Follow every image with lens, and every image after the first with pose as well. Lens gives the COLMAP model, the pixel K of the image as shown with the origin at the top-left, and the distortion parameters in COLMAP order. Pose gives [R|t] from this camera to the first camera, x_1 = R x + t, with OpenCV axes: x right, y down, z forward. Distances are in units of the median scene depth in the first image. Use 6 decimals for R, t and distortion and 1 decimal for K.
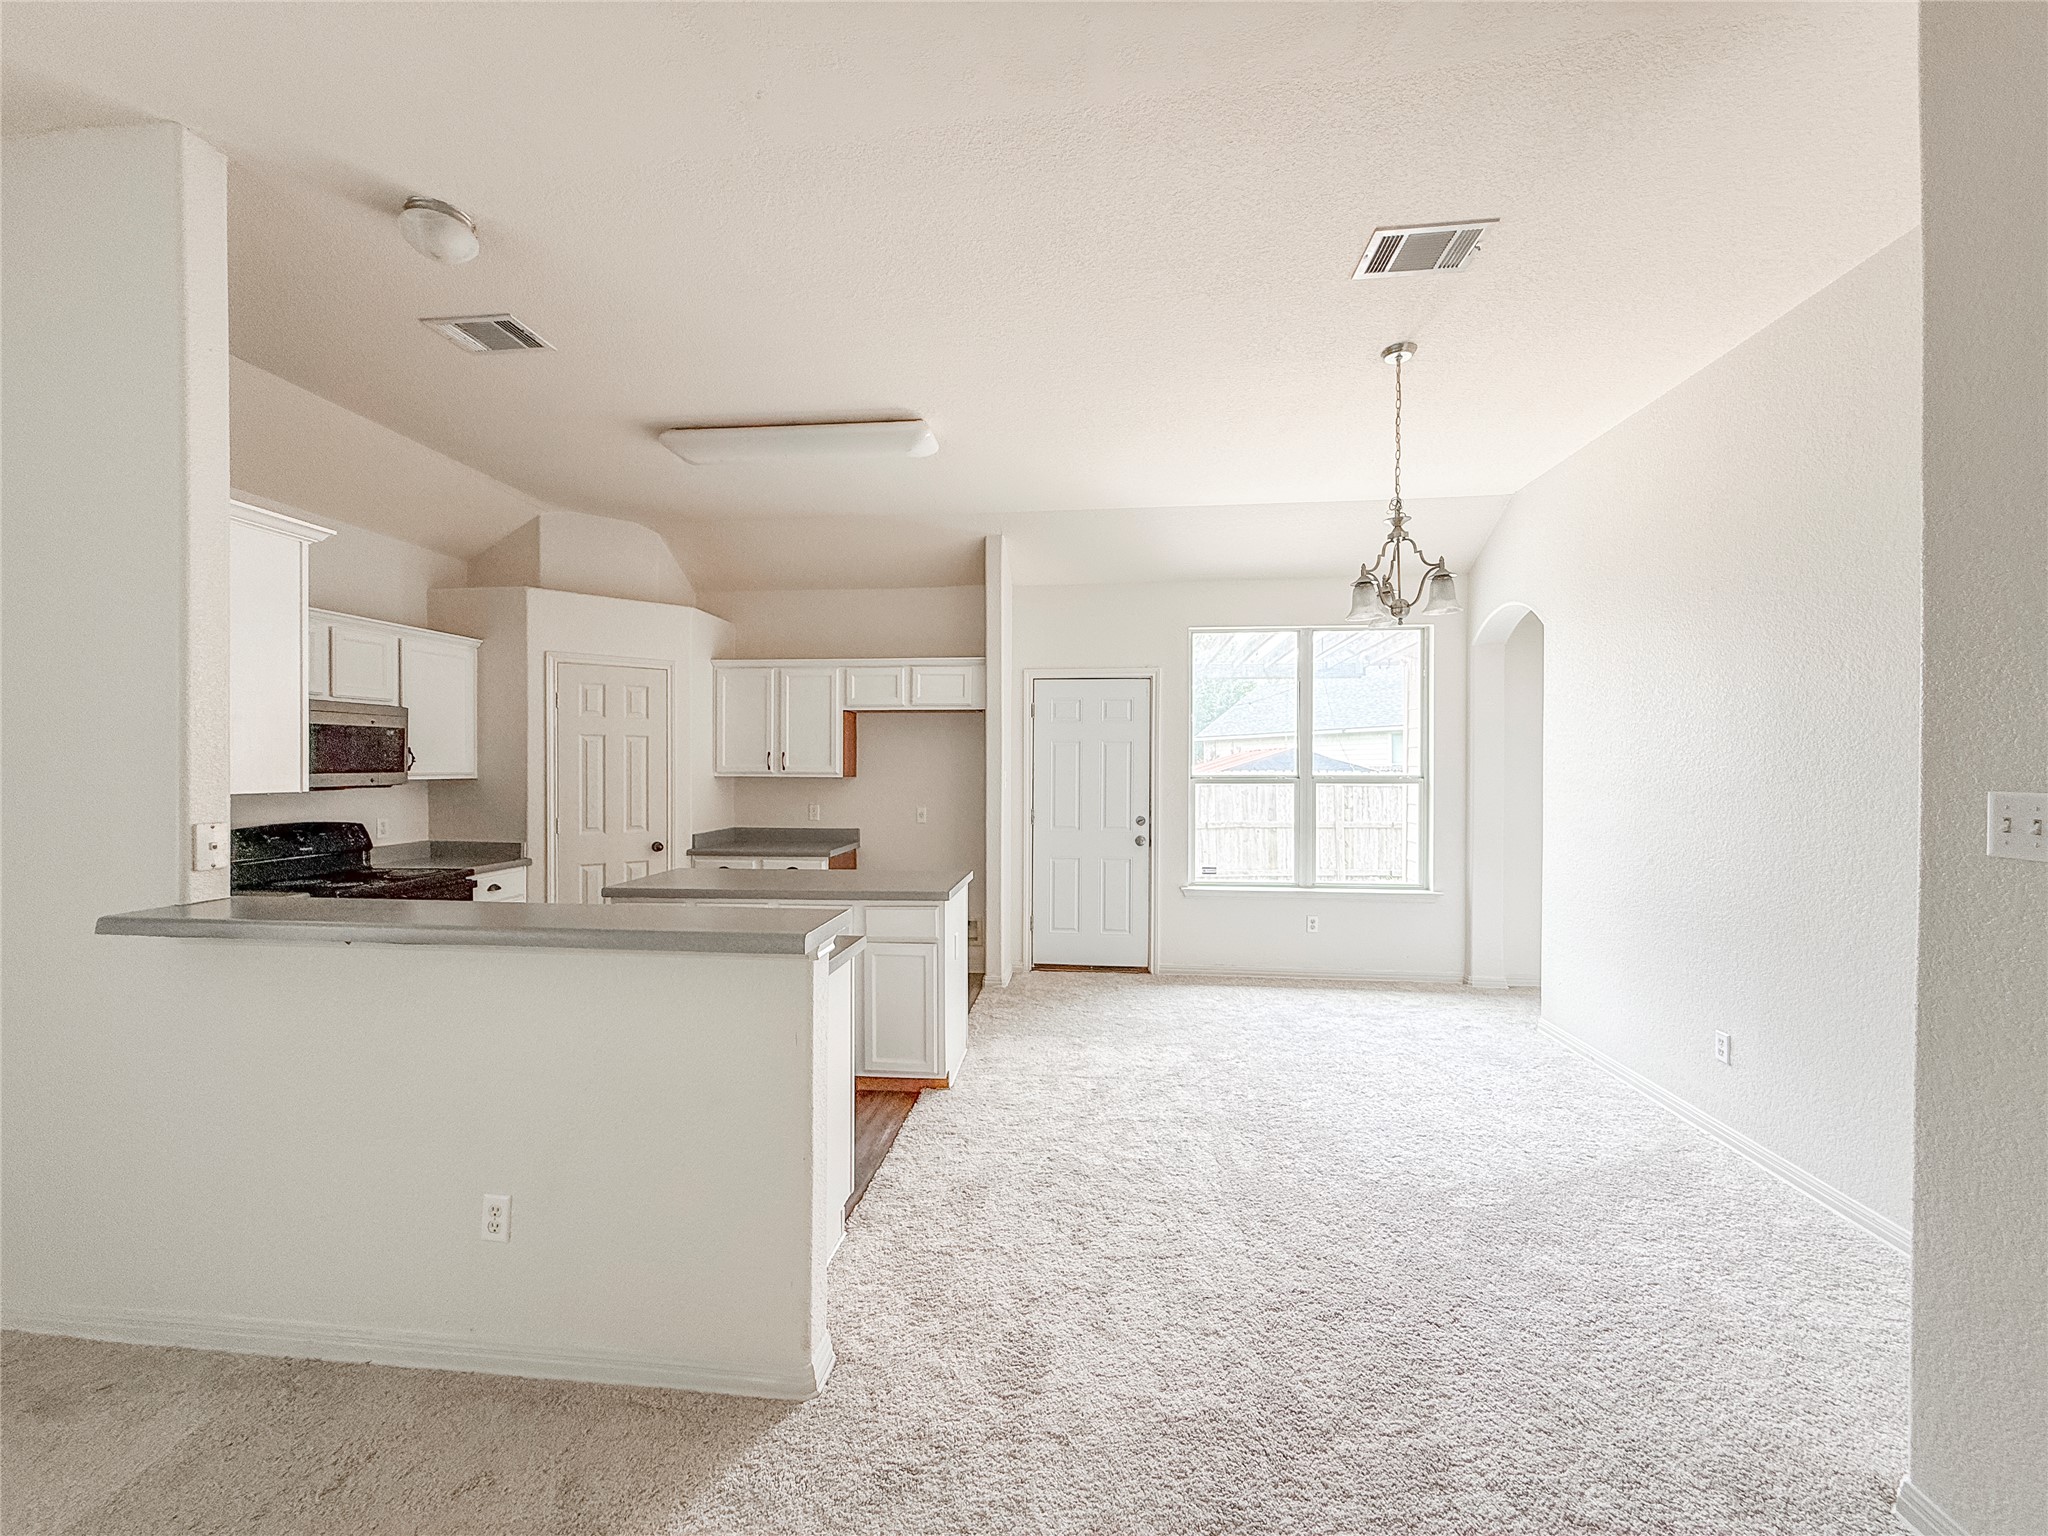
lens RADIAL K [[818.7, 0, 1015.8], [0, 818.7, 770.4], [0, 0, 1]] dist [0.000227, -0.000061]
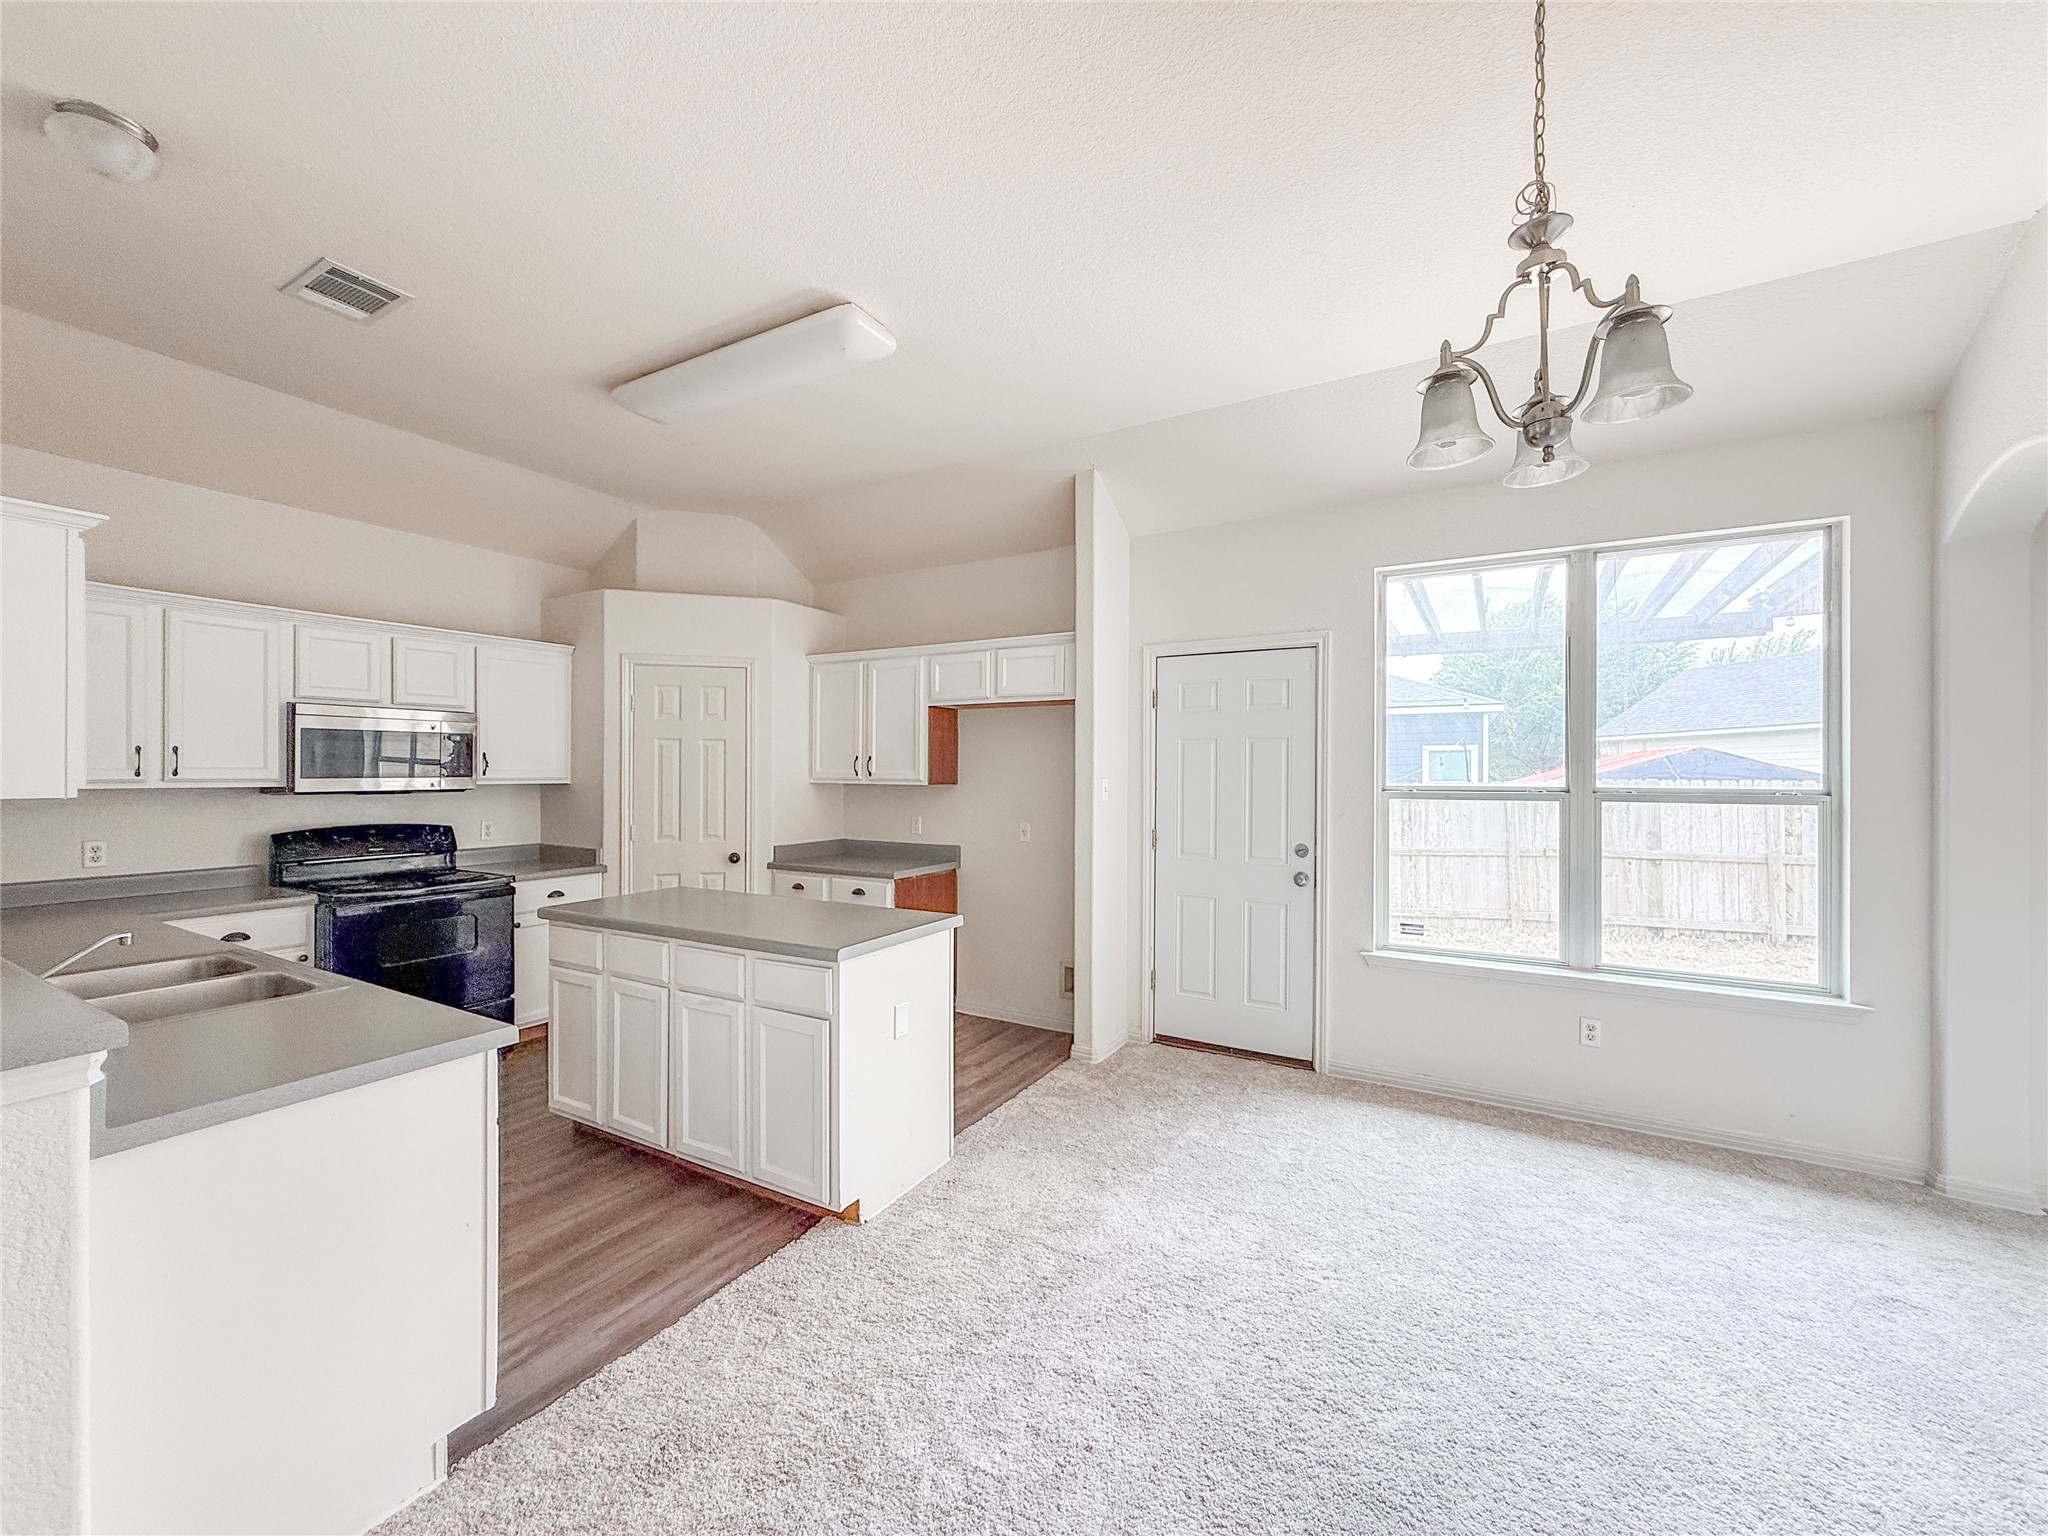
lens RADIAL K [[815.9, 0, 1014.5], [0, 815.9, 769.8], [0, 0, 1]] dist [-0.000189, 0.000145]
pose [[0.911711, 0.000642, -0.410832, 0.228542], [-0.004002, 0.999965, -0.007318, -0.001710], [0.410813, 0.008316, 0.911682, 0.277543]]
